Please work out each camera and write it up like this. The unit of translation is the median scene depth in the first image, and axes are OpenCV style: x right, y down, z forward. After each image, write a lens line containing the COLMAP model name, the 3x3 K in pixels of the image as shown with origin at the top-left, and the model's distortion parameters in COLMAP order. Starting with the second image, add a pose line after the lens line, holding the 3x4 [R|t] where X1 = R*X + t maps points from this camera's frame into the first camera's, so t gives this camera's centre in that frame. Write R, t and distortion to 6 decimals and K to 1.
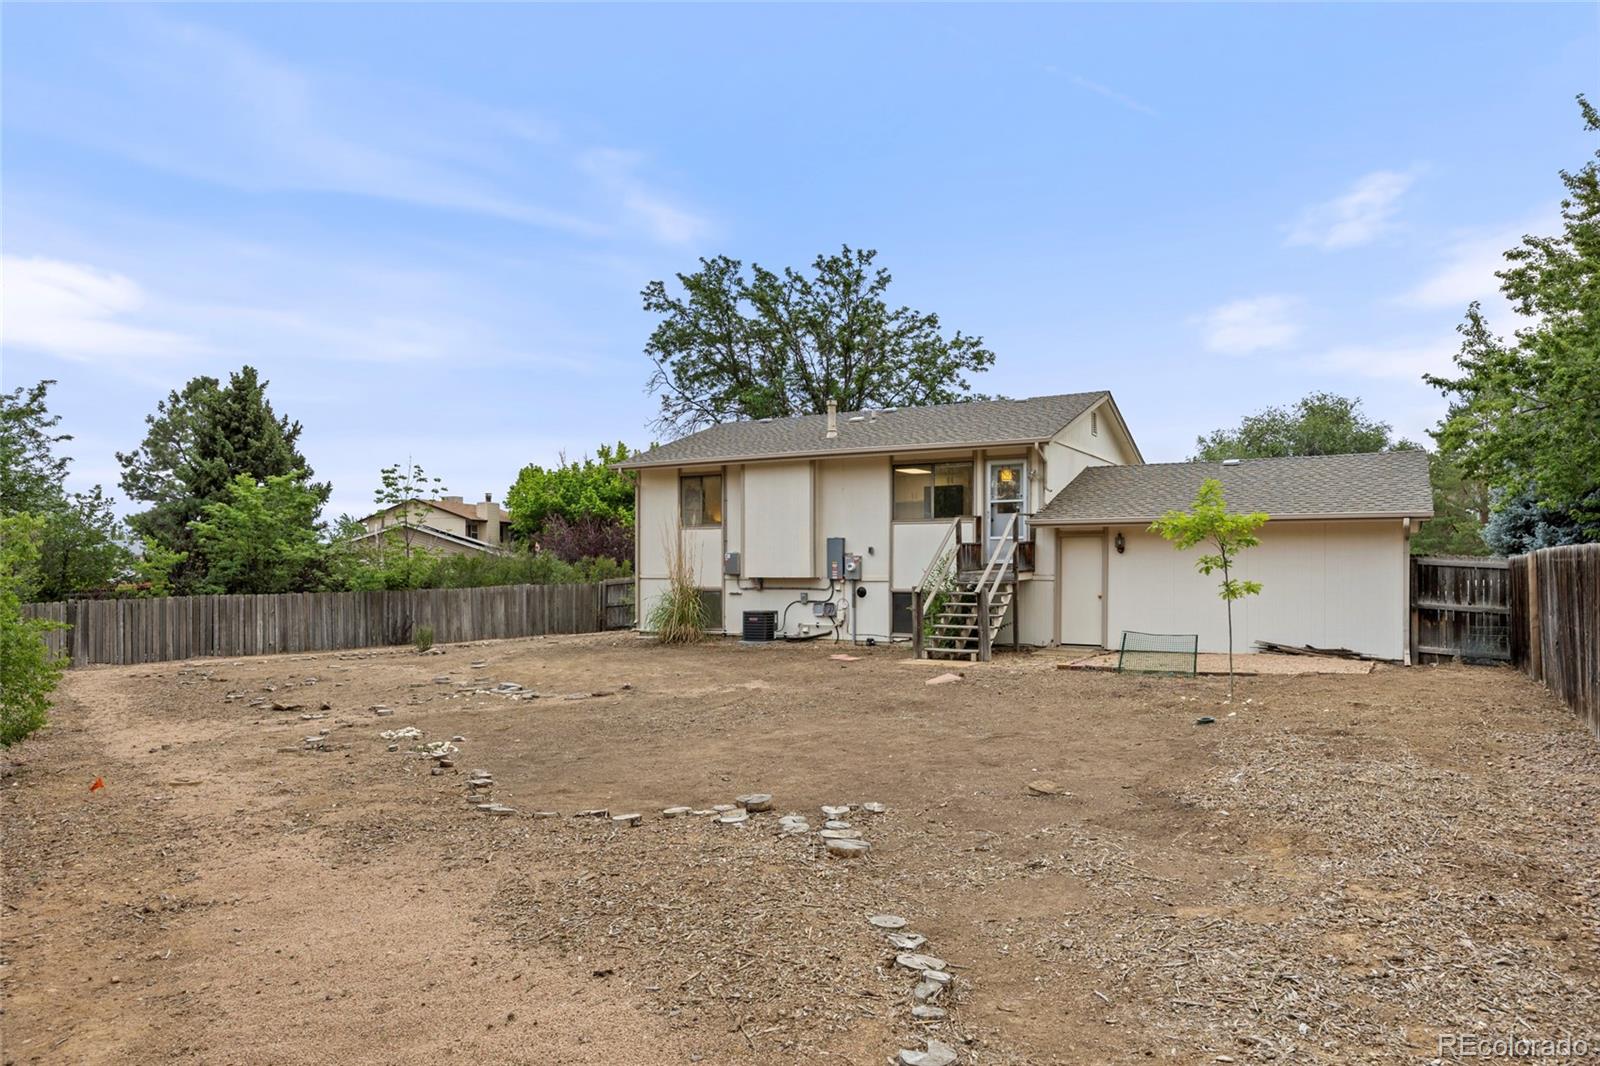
lens RADIAL K [[1056.8, 0, 800.0], [0, 1056.8, 538.5], [0, 0, 1]] dist [0.002491, -0.001171]
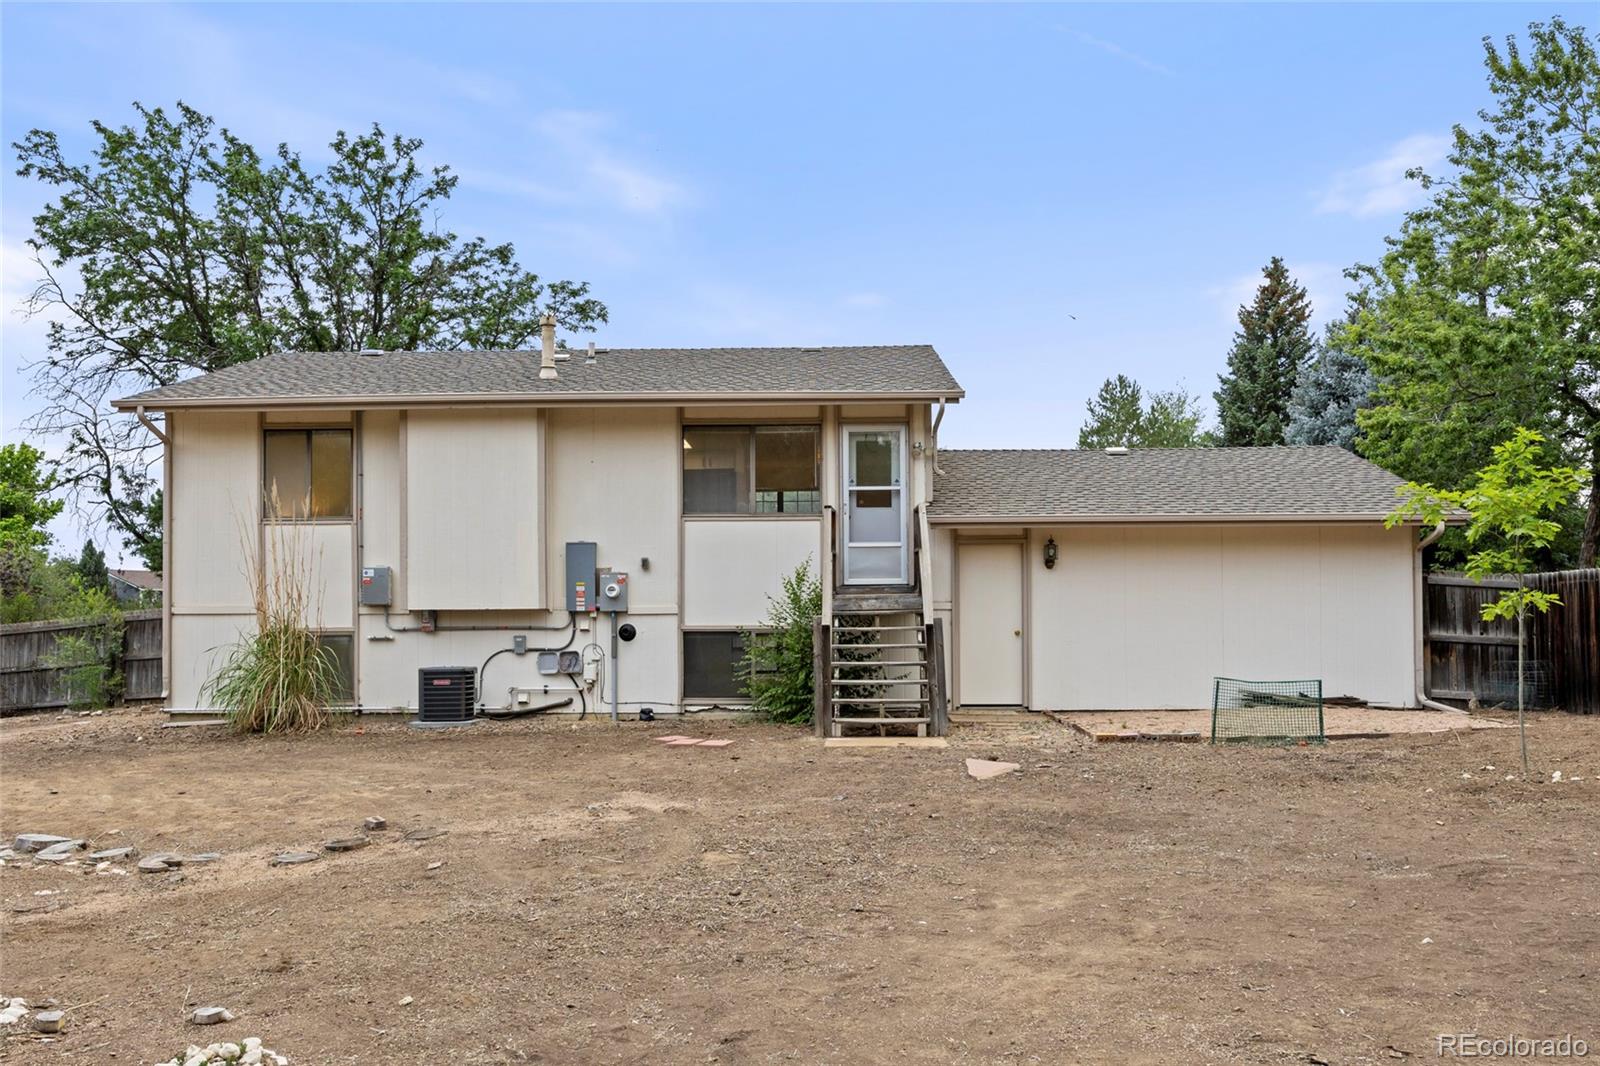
lens RADIAL K [[1305.1, 0, 804.2], [0, 1305.1, 573.6], [0, 0, 1]] dist [-0.007281, 0.016854]
pose [[0.881258, 0.012157, 0.472479, -0.199119], [-0.007378, 0.999901, -0.011965, 0.024675], [-0.472578, 0.007059, 0.881260, 0.289387]]
